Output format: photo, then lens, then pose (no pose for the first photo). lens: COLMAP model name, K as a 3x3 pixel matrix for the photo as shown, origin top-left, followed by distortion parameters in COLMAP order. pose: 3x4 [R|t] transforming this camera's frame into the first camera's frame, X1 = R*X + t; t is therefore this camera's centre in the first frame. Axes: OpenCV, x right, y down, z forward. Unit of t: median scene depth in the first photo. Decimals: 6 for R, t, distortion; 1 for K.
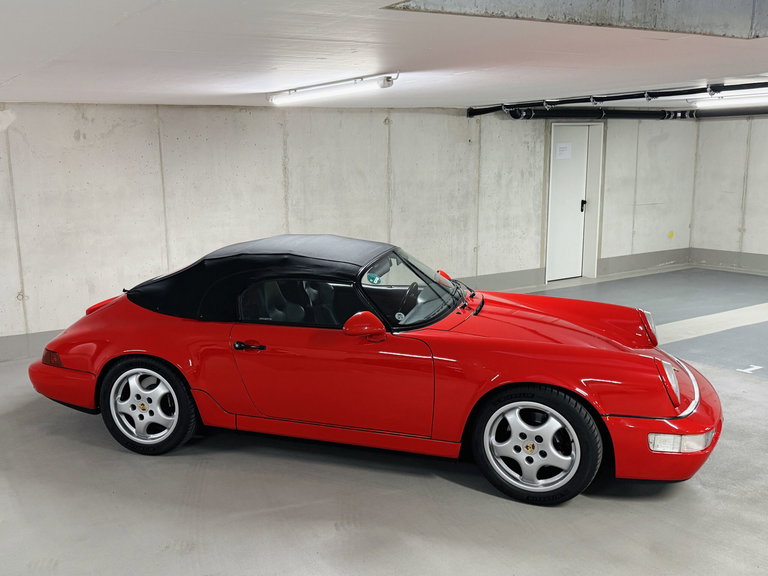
lens RADIAL K [[742.0, 0, 308.5], [0, 742.0, 291.3], [0, 0, 1]] dist [0.166005, -0.343461]
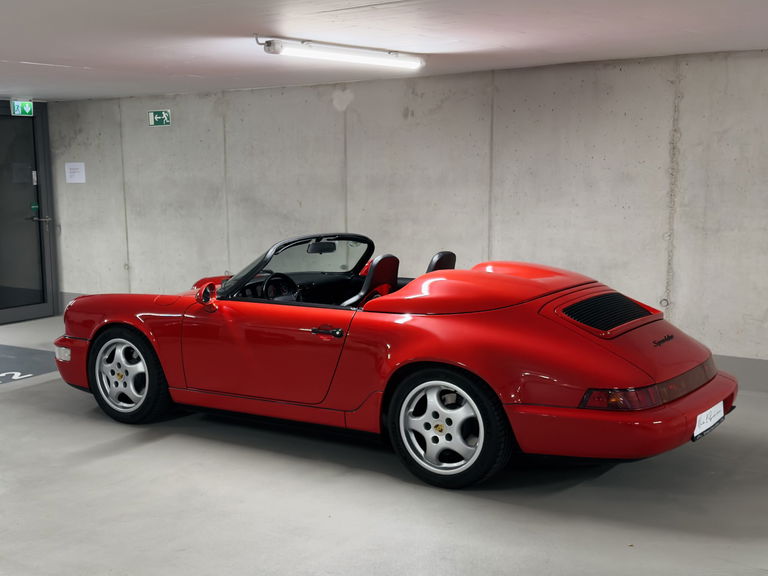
lens RADIAL K [[1122.4, 0, 241.5], [0, 1122.4, 314.6], [0, 0, 1]] dist [0.198210, -0.469667]
pose [[0.333420, 0.149928, -0.930781, 0.799137], [-0.150658, 0.983060, 0.104381, -0.069773], [0.930663, 0.105427, 0.350360, 0.314113]]
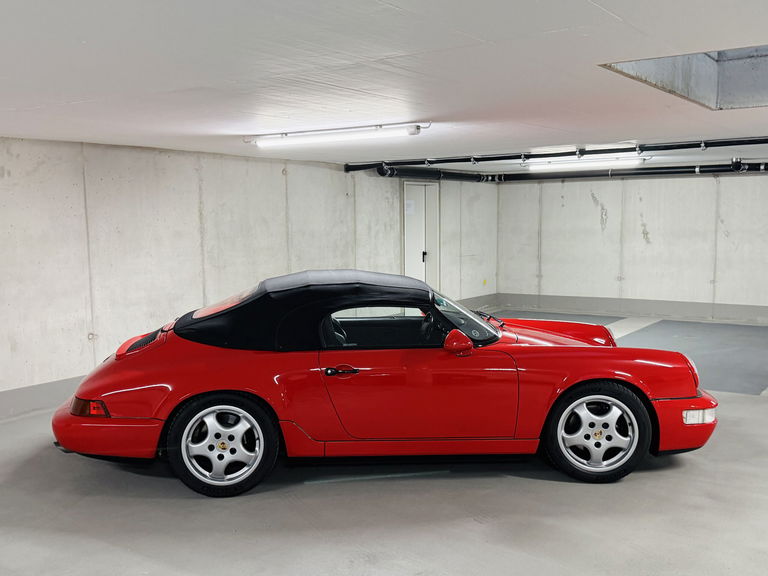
lens RADIAL K [[778.3, 0, 359.1], [0, 778.3, 302.0], [0, 0, 1]] dist [0.176377, -0.428528]
pose [[0.912302, -0.031957, 0.408270, -0.264731], [0.062451, 0.996147, -0.061578, 0.024401], [-0.404729, 0.081675, 0.910782, -0.003225]]
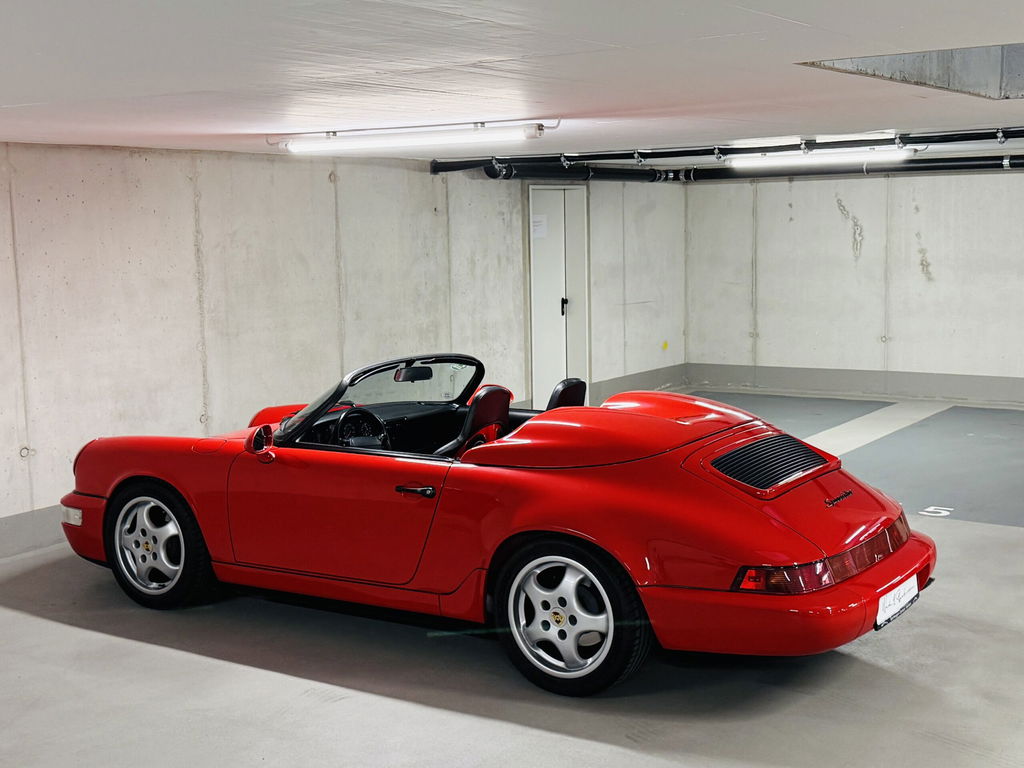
lens RADIAL K [[1333.5, 0, 481.5], [0, 1333.5, 377.7], [0, 0, 1]] dist [0.156198, -0.299401]
pose [[0.906333, -0.044528, 0.420211, -0.284623], [0.073329, 0.995918, -0.052627, 0.010836], [-0.416153, 0.078511, 0.905899, -0.067388]]
